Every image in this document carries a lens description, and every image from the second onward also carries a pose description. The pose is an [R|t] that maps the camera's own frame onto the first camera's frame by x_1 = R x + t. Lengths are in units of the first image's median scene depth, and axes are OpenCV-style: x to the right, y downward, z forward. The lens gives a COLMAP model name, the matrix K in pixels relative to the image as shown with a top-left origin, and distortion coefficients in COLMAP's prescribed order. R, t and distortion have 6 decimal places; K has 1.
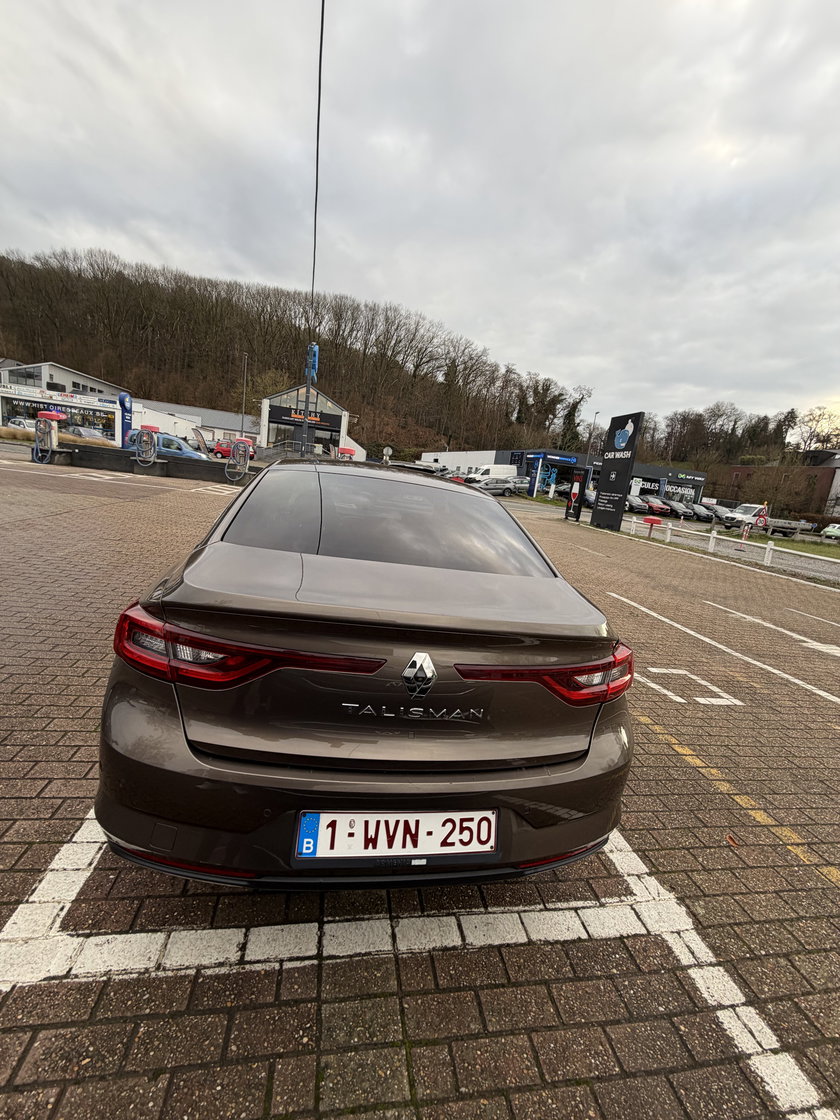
lens RADIAL K [[440.9, 0, 420.0], [0, 440.9, 560.0], [0, 0, 1]] dist [-0.000479, 0.000237]
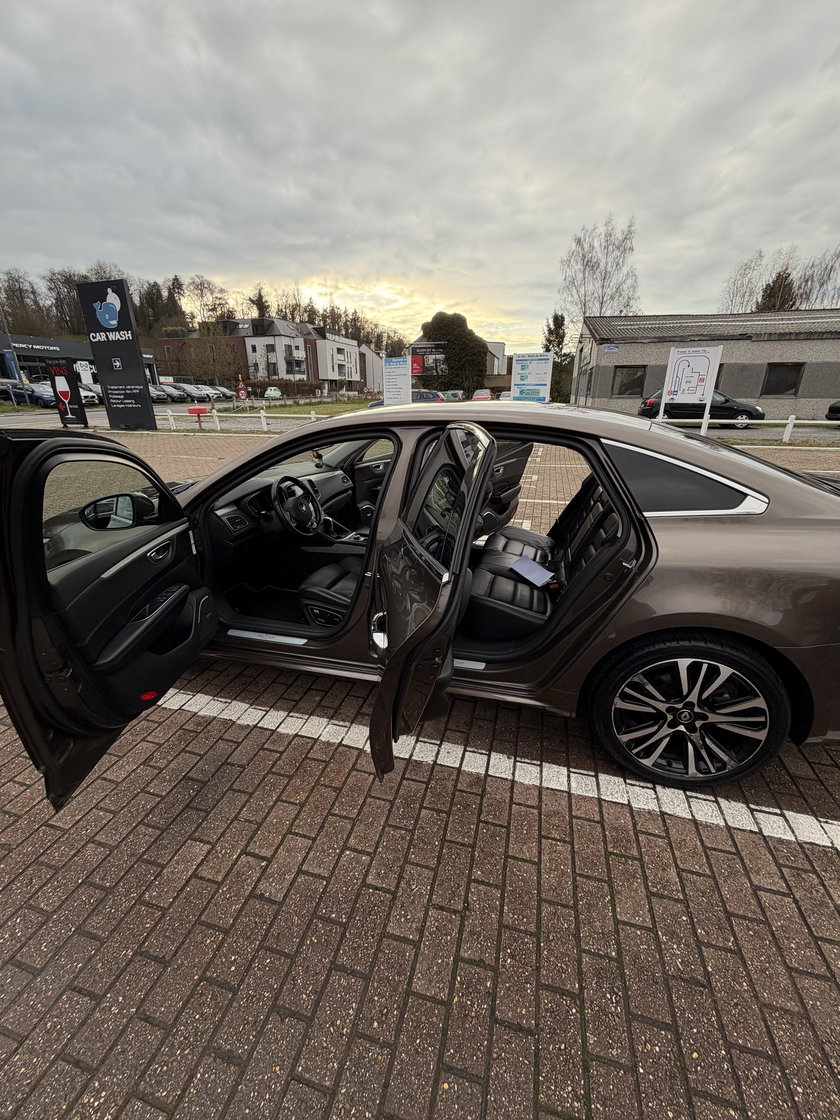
lens RADIAL K [[440.9, 0, 420.0], [0, 440.9, 560.0], [0, 0, 1]] dist [-0.000479, 0.000237]
pose [[0.438479, -0.439596, 0.783895, -0.128397], [0.229231, 0.898069, 0.375400, -0.039906], [-0.869016, 0.015088, 0.494554, 0.099099]]
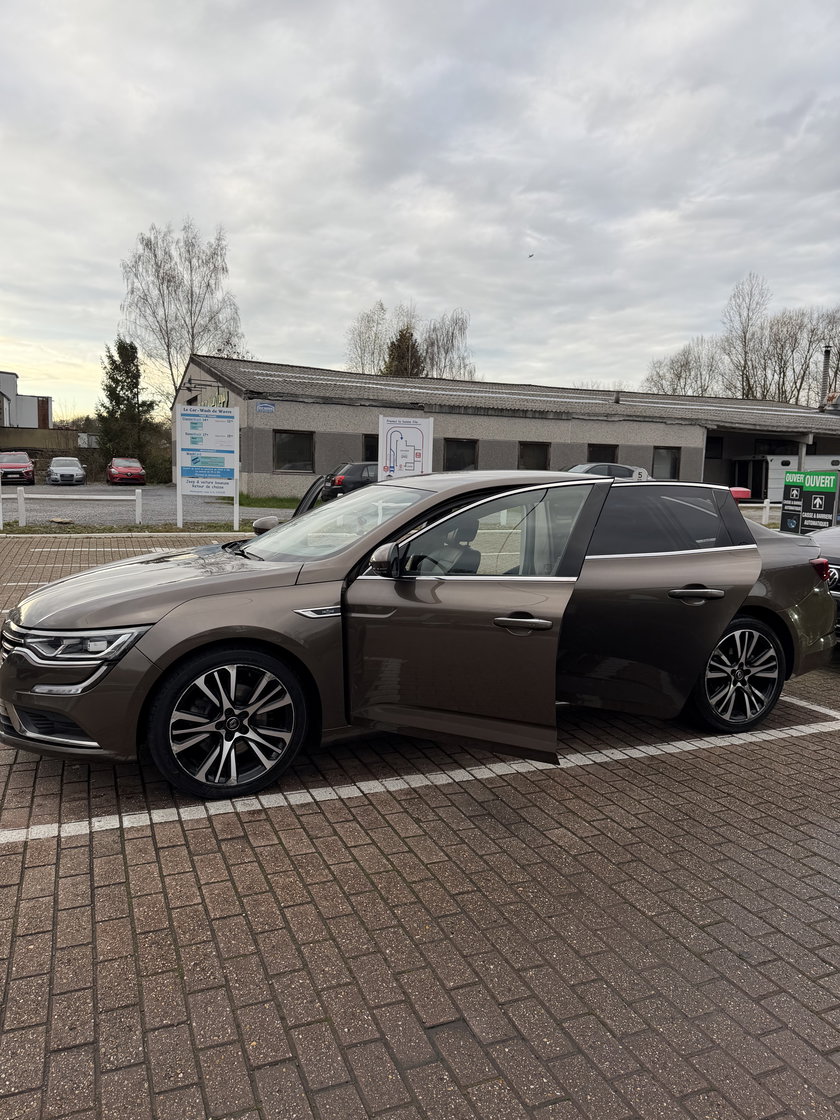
lens RADIAL K [[794.1, 0, 420.0], [0, 794.1, 560.0], [0, 0, 1]] dist [0.022280, -0.006018]
pose [[-0.203969, -0.243779, 0.948140, -0.237012], [0.126053, 0.953898, 0.272377, -0.072464], [-0.970828, 0.175072, -0.163837, 0.212423]]
